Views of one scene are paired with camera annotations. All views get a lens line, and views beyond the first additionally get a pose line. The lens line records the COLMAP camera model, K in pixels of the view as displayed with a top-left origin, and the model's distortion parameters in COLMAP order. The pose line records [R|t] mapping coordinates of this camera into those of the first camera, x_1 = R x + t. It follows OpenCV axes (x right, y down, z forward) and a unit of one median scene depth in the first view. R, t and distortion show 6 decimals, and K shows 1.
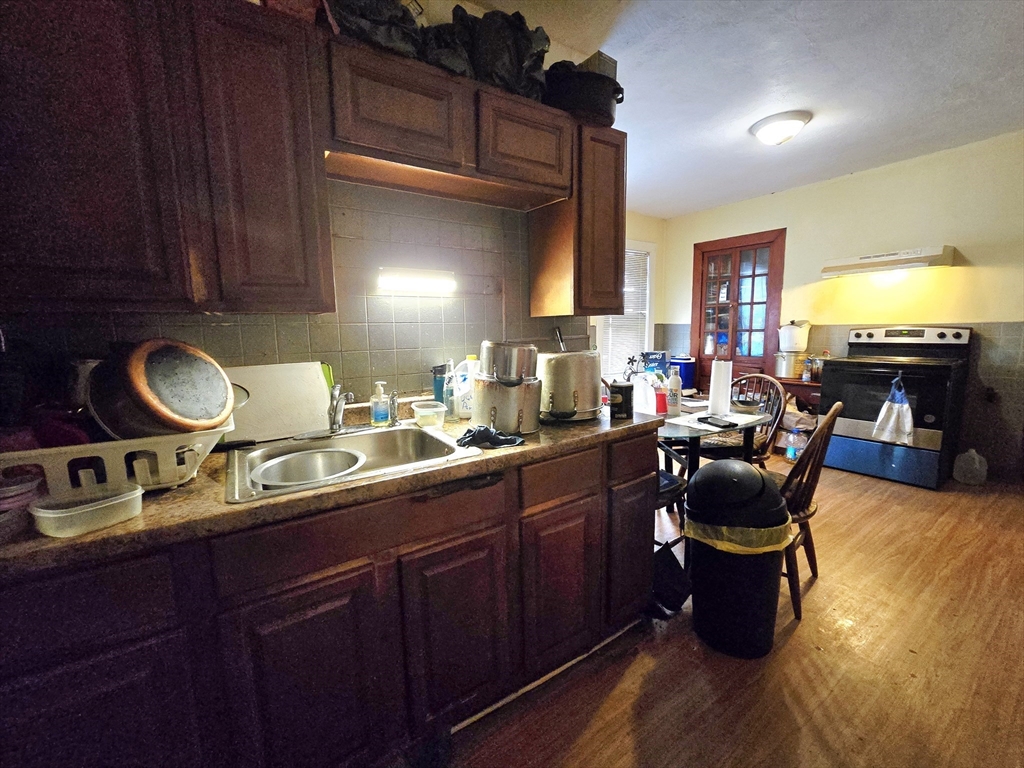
lens RADIAL K [[419.7, 0, 509.9], [0, 419.7, 385.3], [0, 0, 1]] dist [-0.002404, 0.001048]
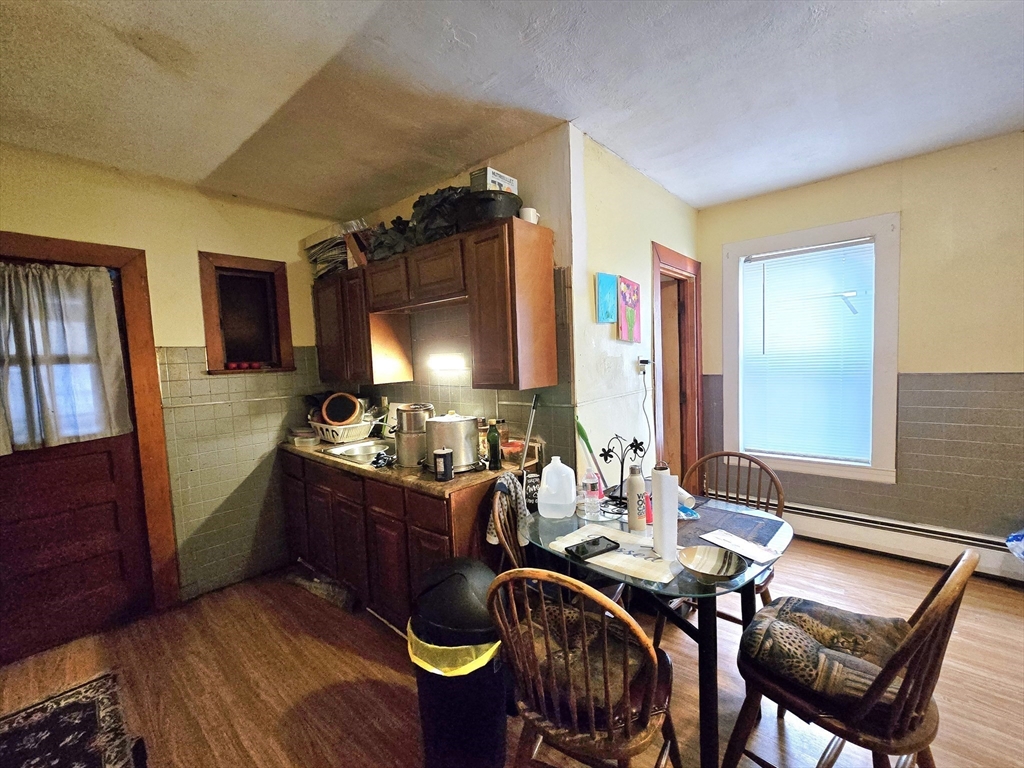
lens RADIAL K [[422.5, 0, 512.0], [0, 422.5, 387.1], [0, 0, 1]] dist [0.001222, 0.000564]
pose [[0.267508, 0.079911, -0.960236, 0.612734], [-0.101706, 0.993330, 0.054331, -0.112165], [0.958173, 0.083128, 0.273851, 0.355900]]
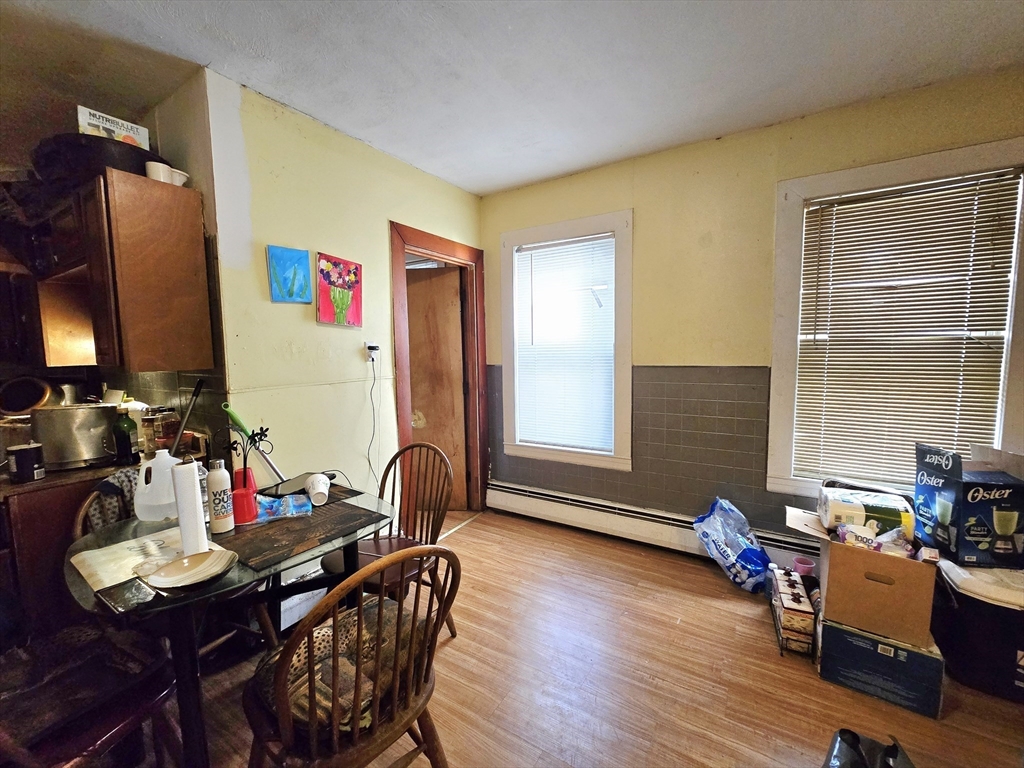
lens RADIAL K [[419.7, 0, 509.9], [0, 419.7, 385.3], [0, 0, 1]] dist [-0.002404, 0.001048]
pose [[0.412092, 0.097327, -0.905929, 0.682499], [-0.122675, 0.991152, 0.050680, -0.139581], [0.902846, 0.090250, 0.420386, 0.675750]]
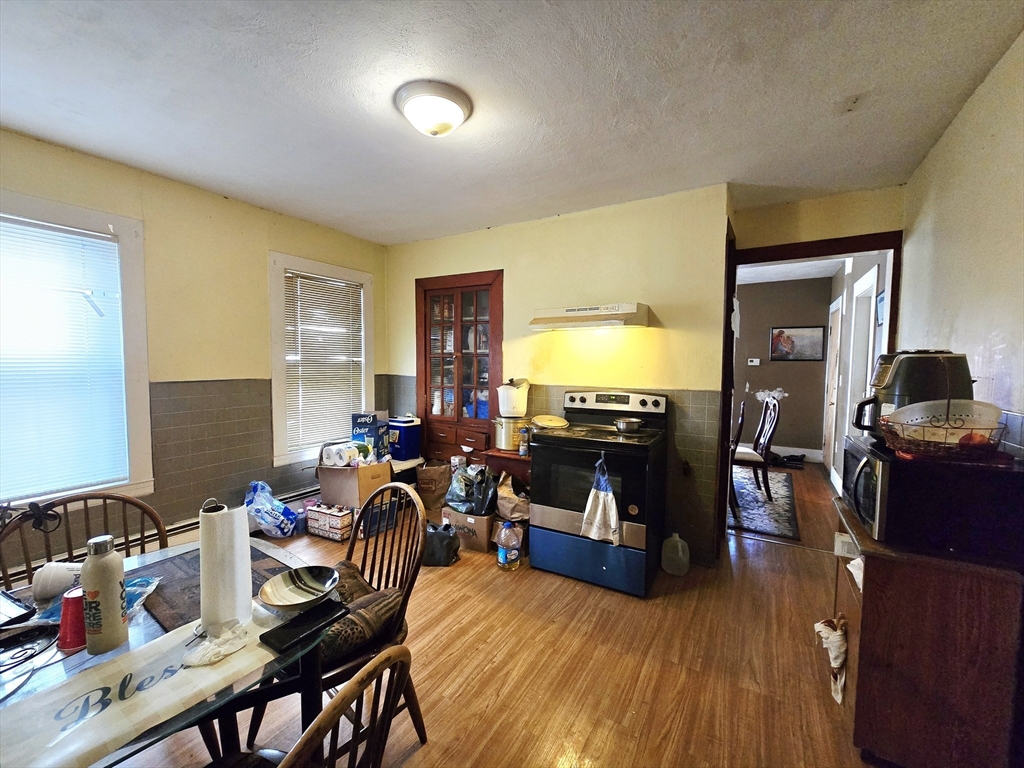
lens RADIAL K [[419.7, 0, 509.9], [0, 419.7, 385.3], [0, 0, 1]] dist [-0.002404, 0.001048]
pose [[0.905569, 0.006552, 0.424148, 0.348469], [0.029658, 0.996456, -0.078713, -0.083500], [-0.423160, 0.083860, 0.902166, 0.275285]]
